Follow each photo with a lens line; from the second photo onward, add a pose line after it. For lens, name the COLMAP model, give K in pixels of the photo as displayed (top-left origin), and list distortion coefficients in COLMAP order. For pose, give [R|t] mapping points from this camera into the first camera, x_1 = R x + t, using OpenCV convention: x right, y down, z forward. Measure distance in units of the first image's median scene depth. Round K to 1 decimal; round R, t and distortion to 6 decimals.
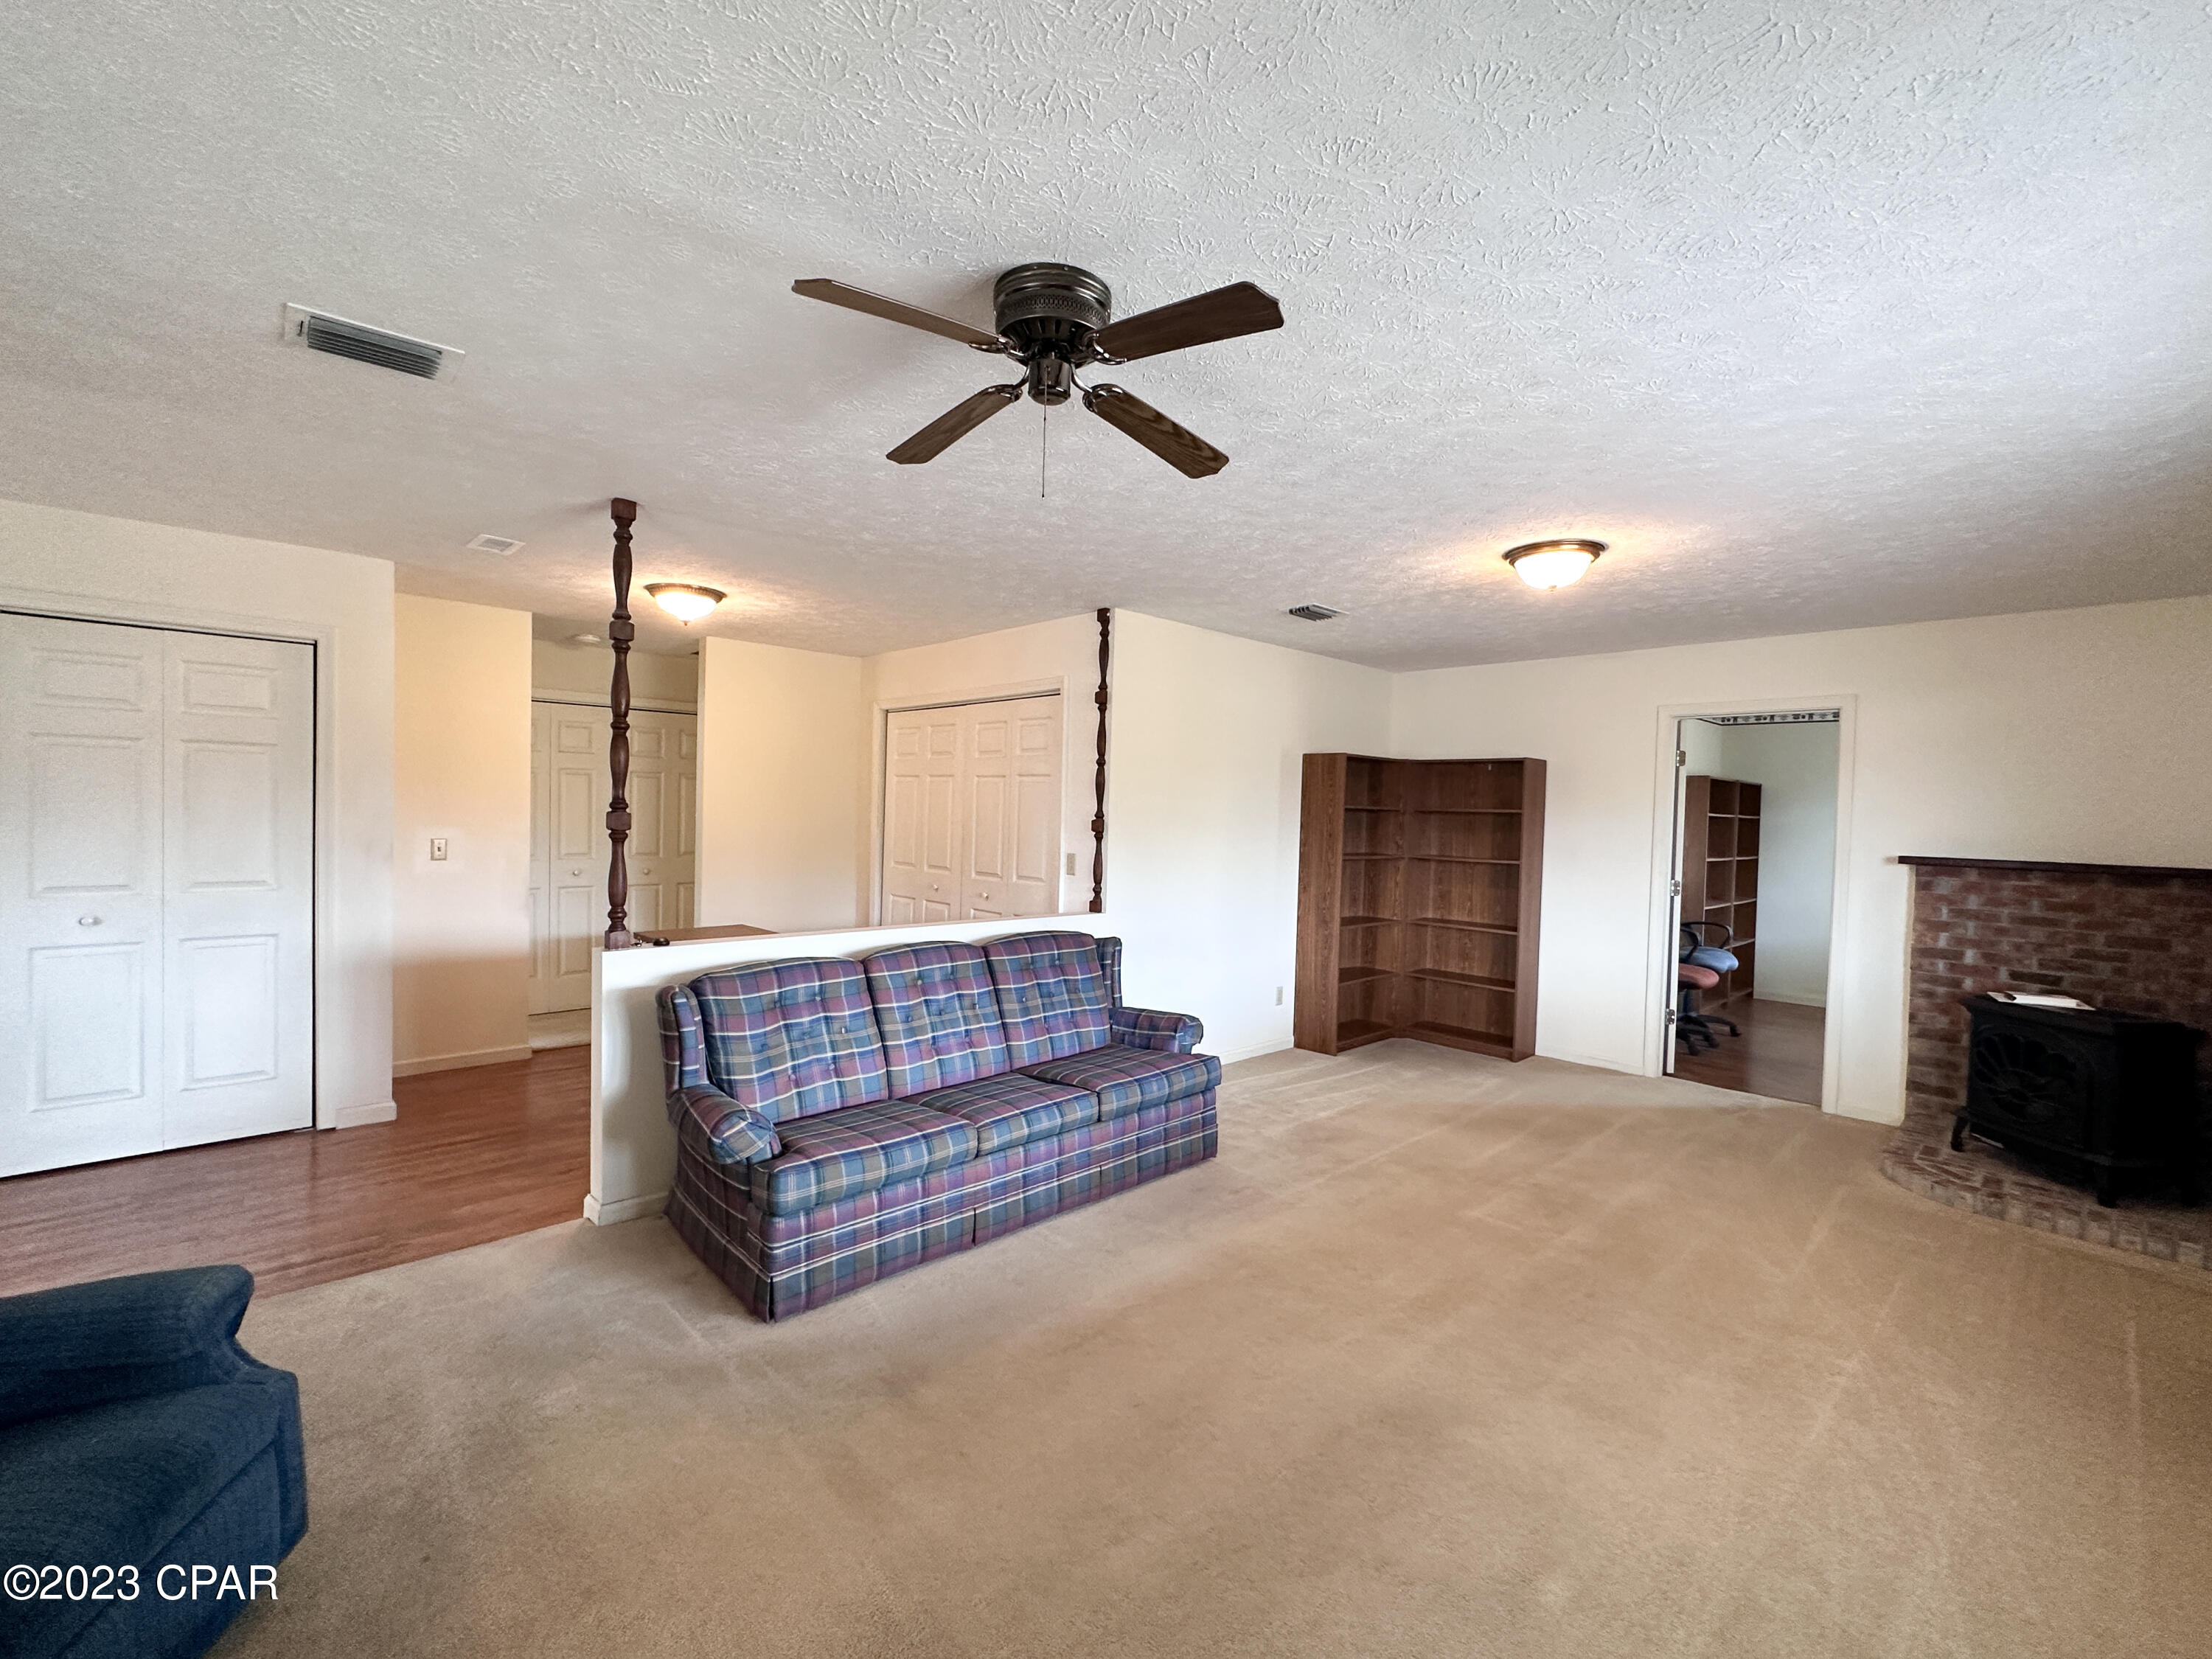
lens RADIAL K [[936.4, 0, 1096.6], [0, 936.4, 830.7], [0, 0, 1]] dist [-0.000846, -0.000292]
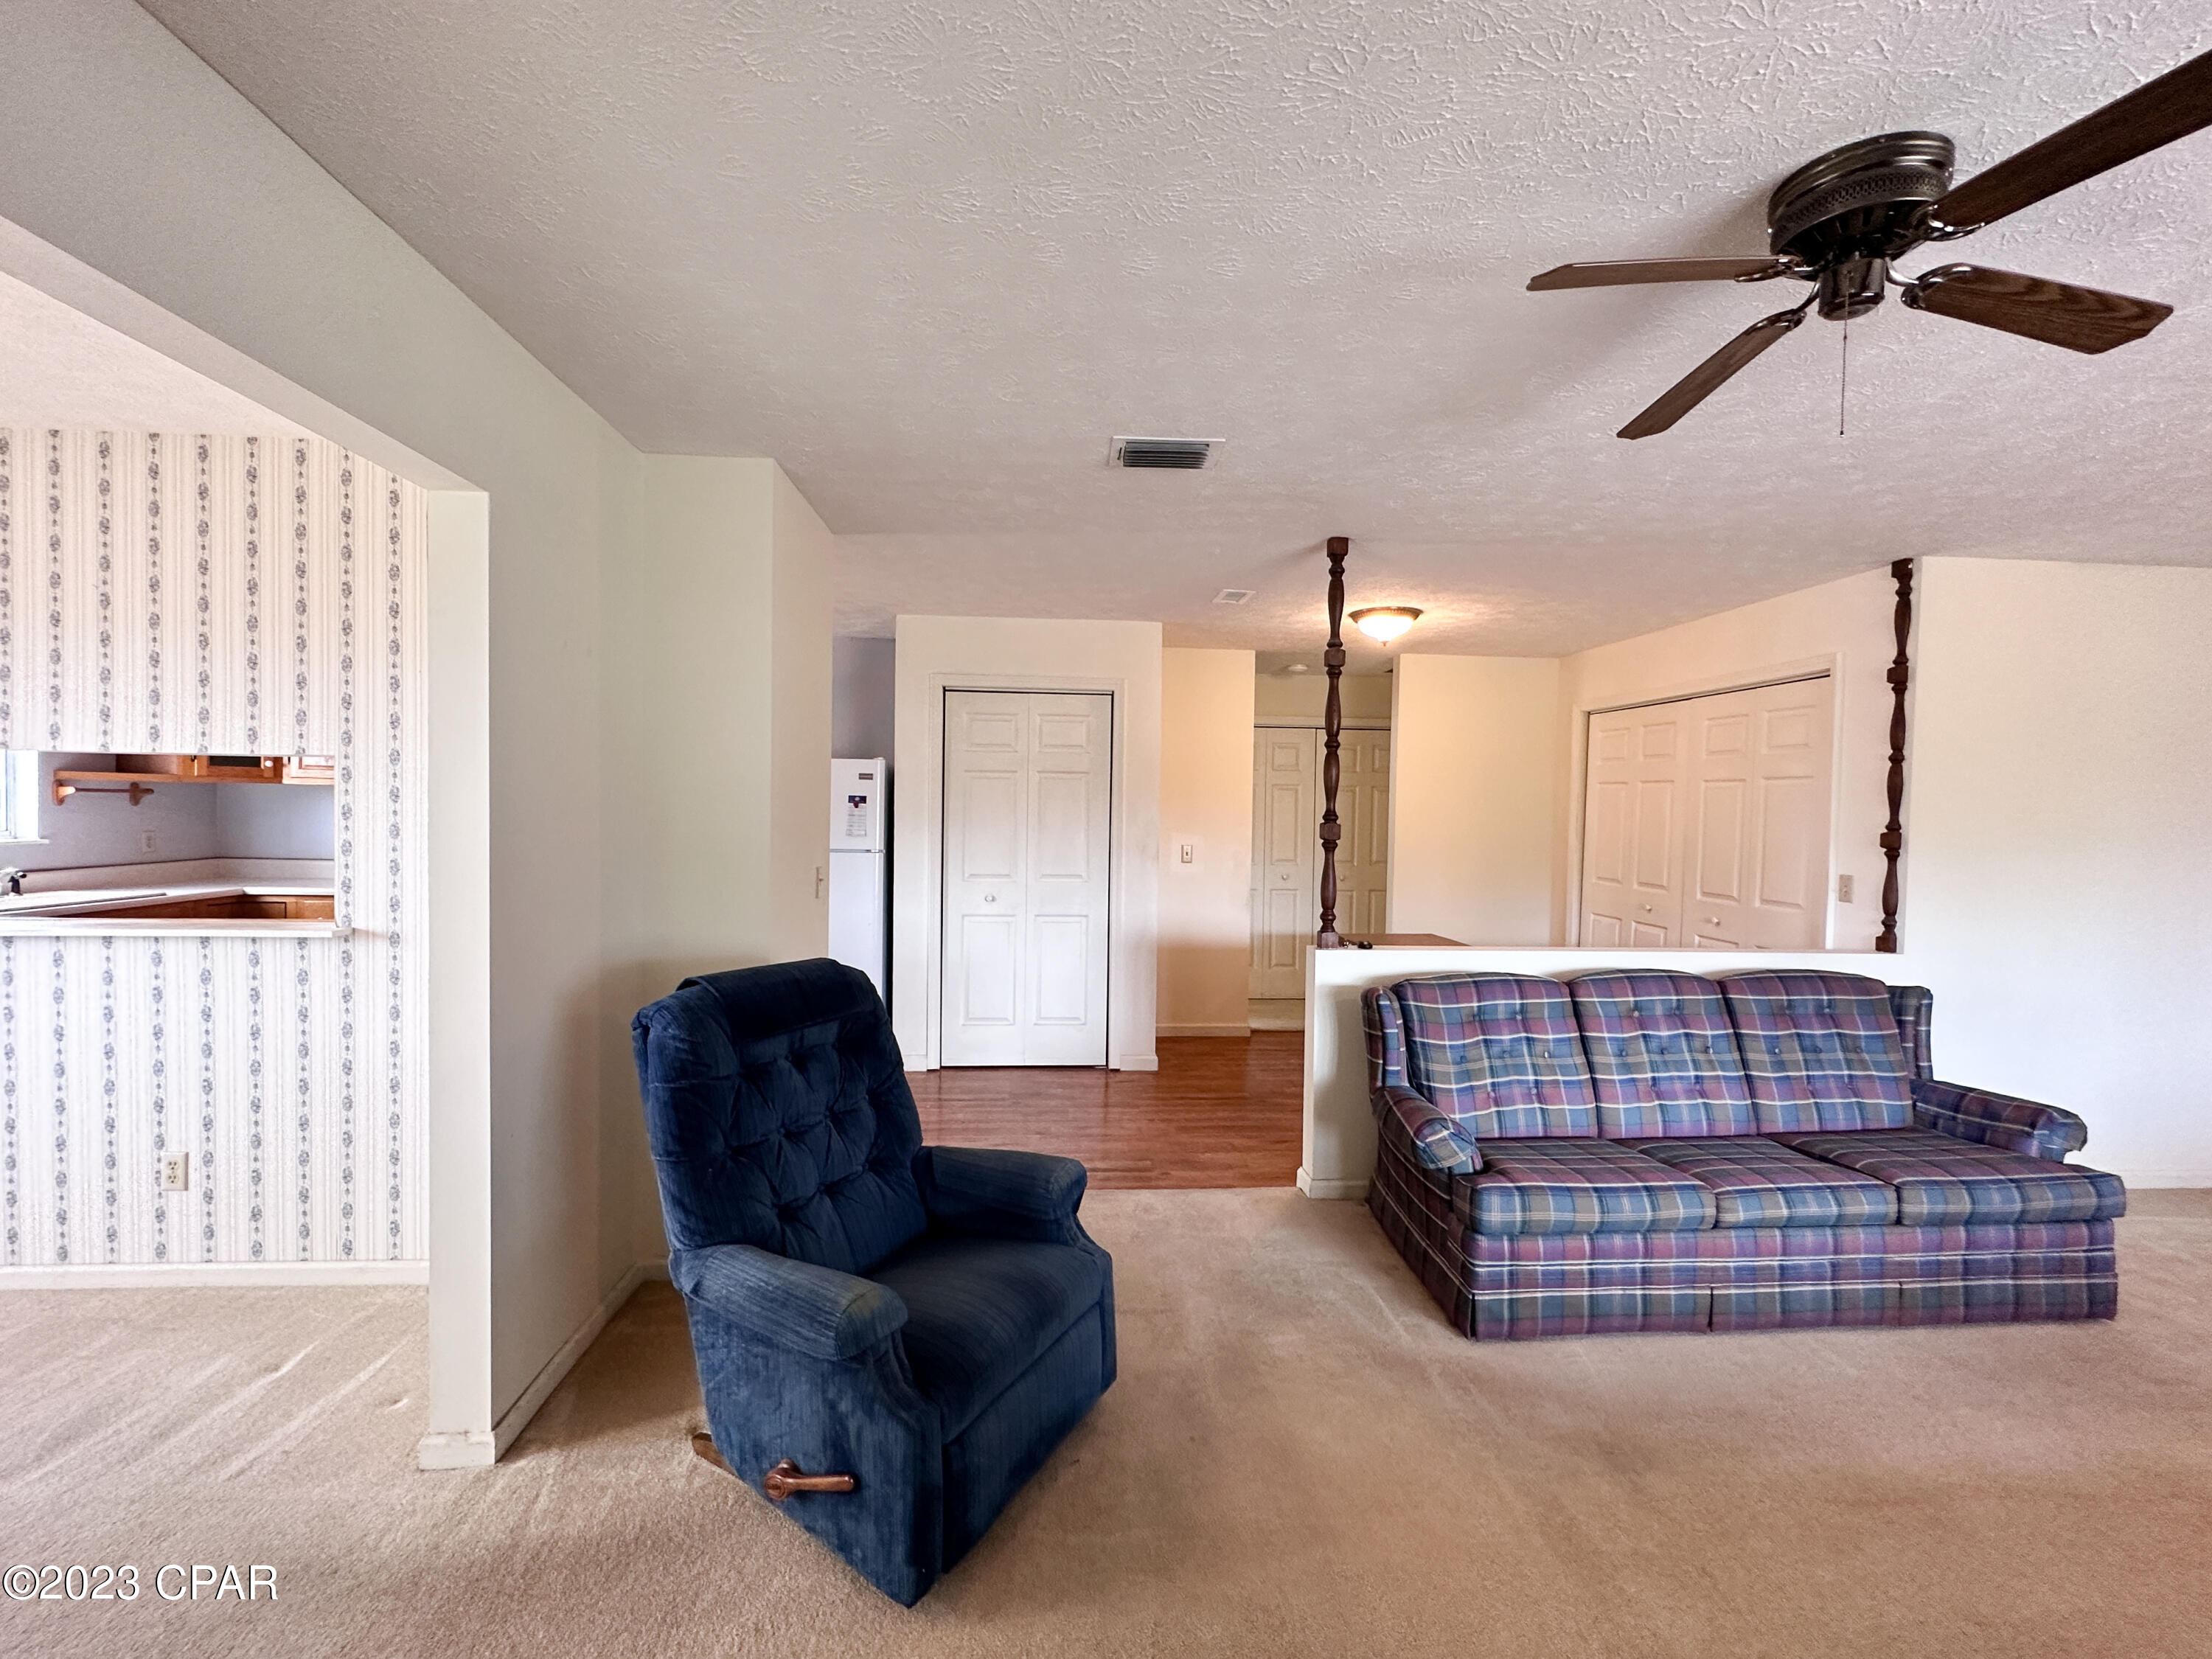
lens RADIAL K [[936.5, 0, 1116.2], [0, 936.5, 831.7], [0, 0, 1]] dist [0.000443, 0.000248]
pose [[0.780011, 0.005666, -0.625740, -0.018822], [-0.012132, 0.999908, -0.006069, -0.000336], [0.625648, 0.012326, 0.780008, -0.009911]]
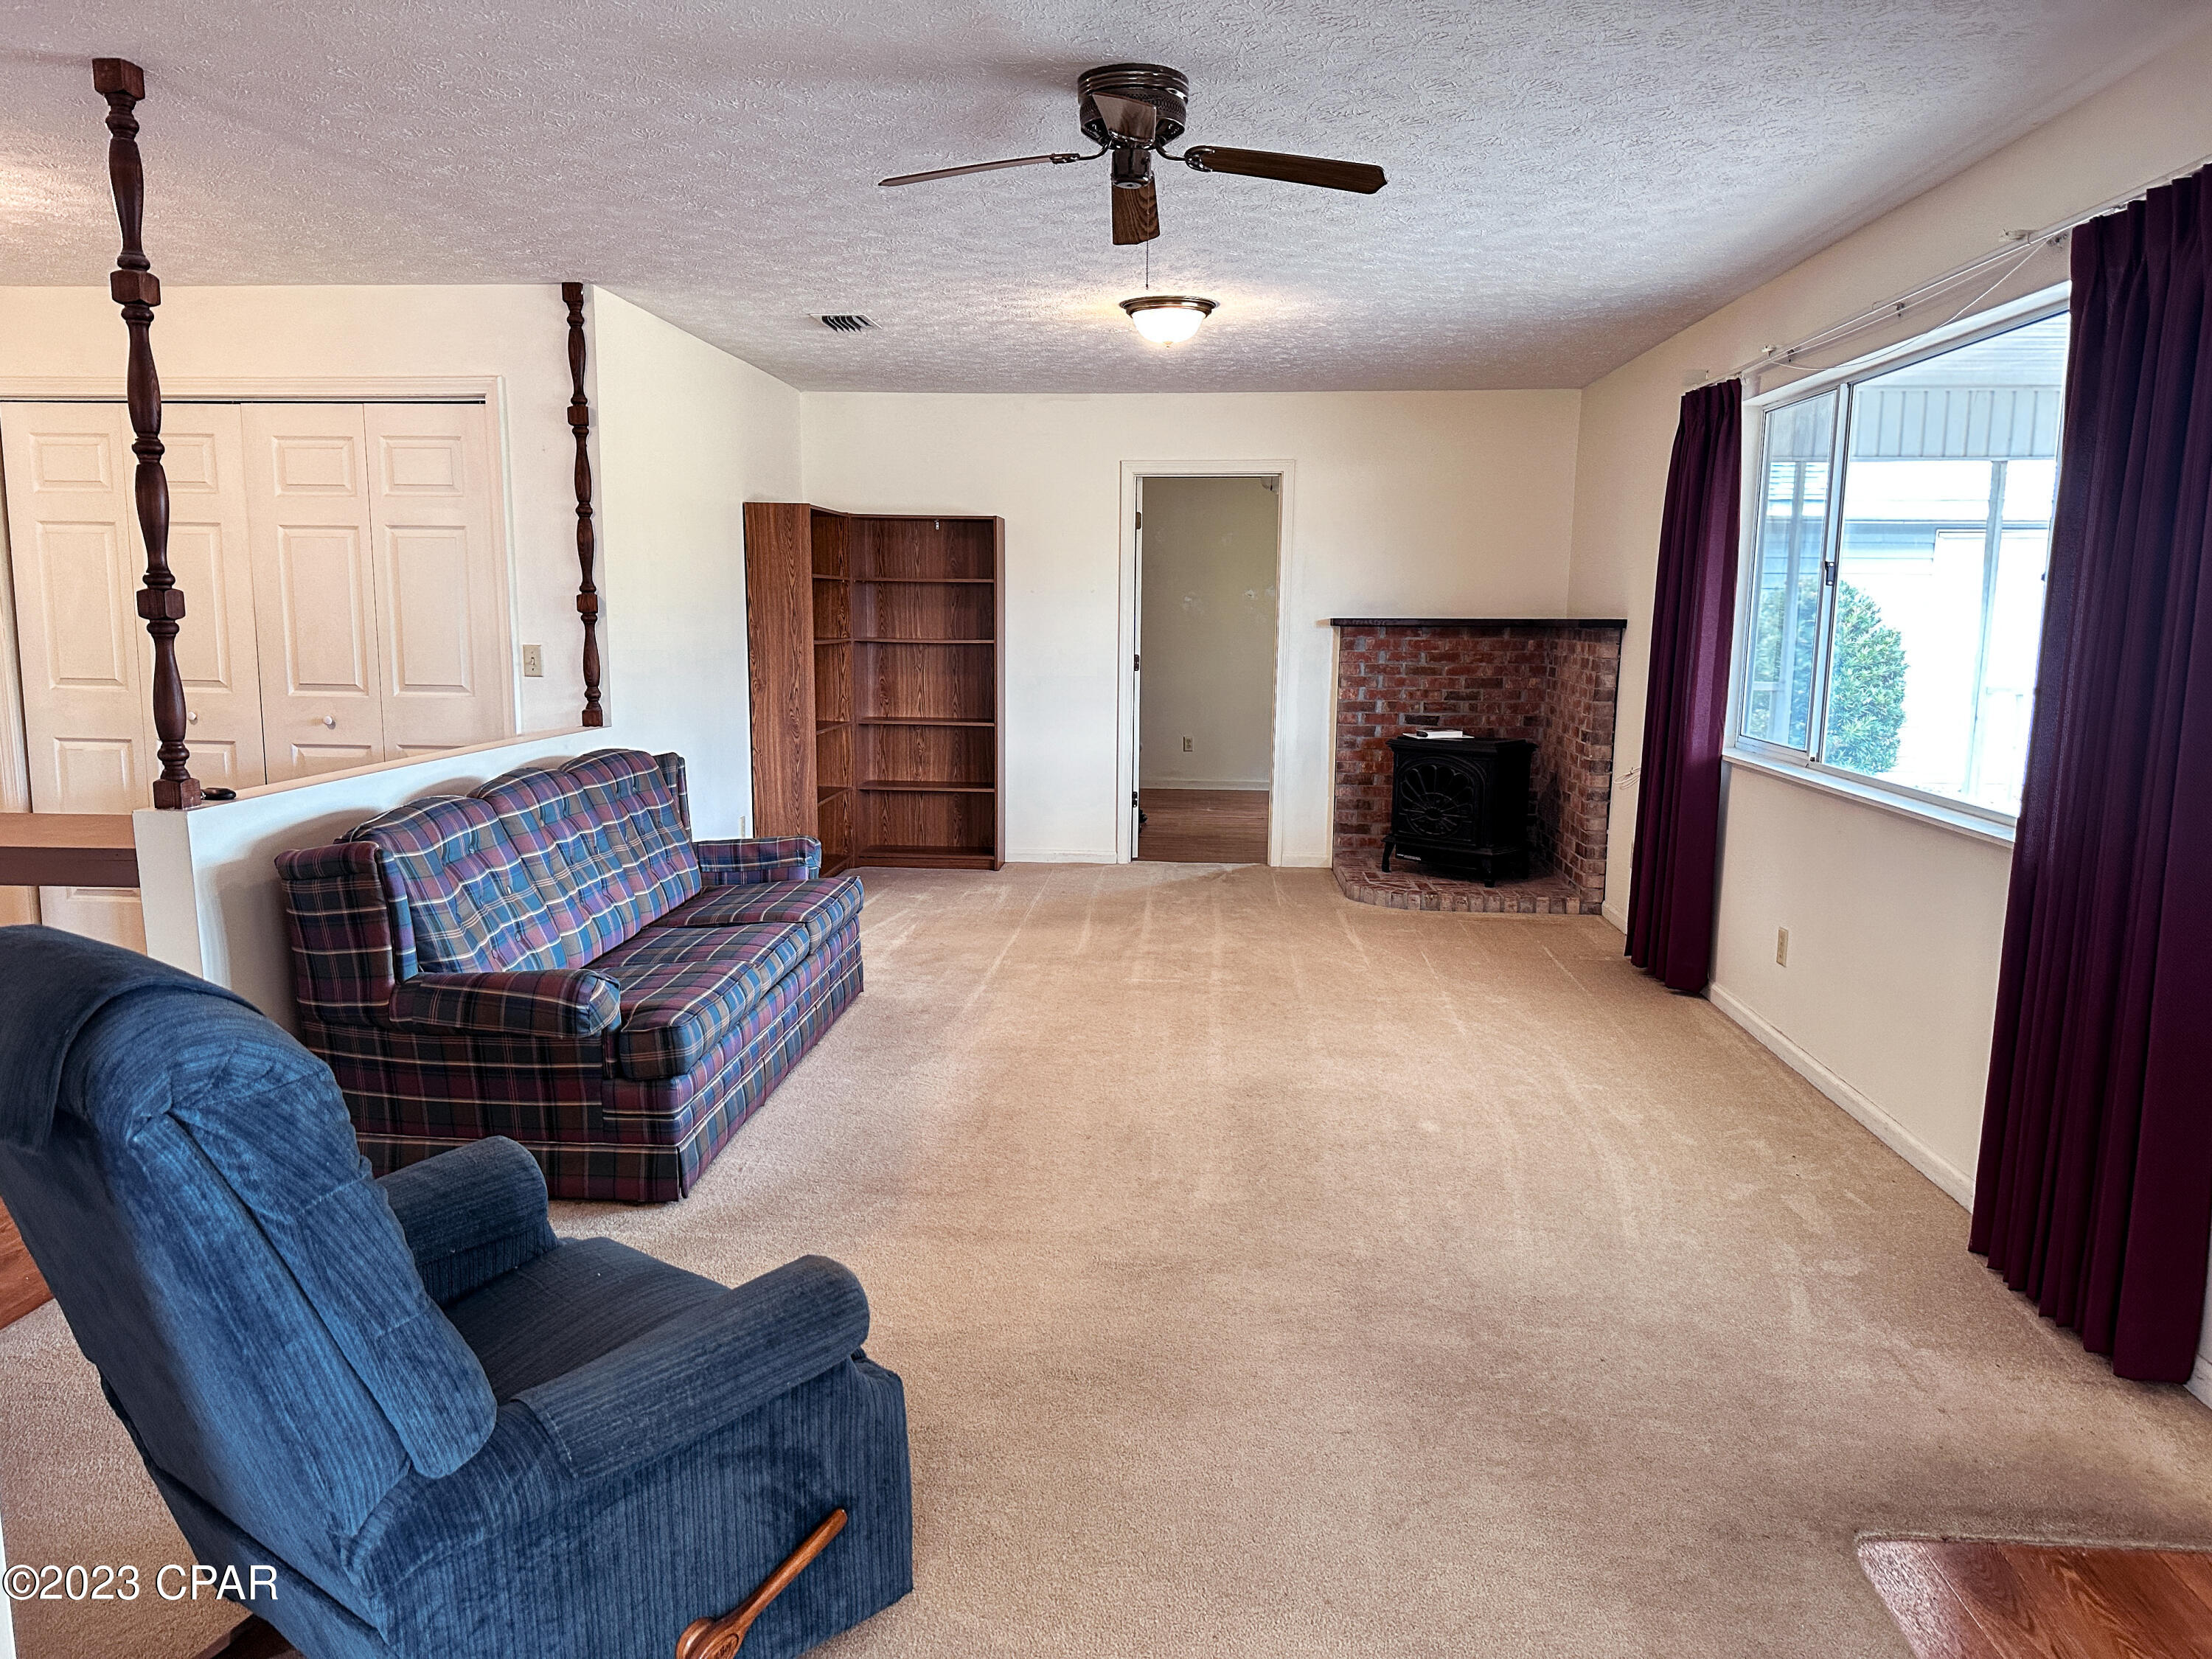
lens RADIAL K [[1512.8, 0, 1106.0], [0, 1512.8, 829.5], [0, 0, 1]] dist [0.057493, -0.068527]
pose [[0.739761, -0.117499, 0.662531, -0.677324], [0.023585, 0.988558, 0.148986, 0.001146], [-0.672456, -0.094588, 0.734068, -0.167965]]
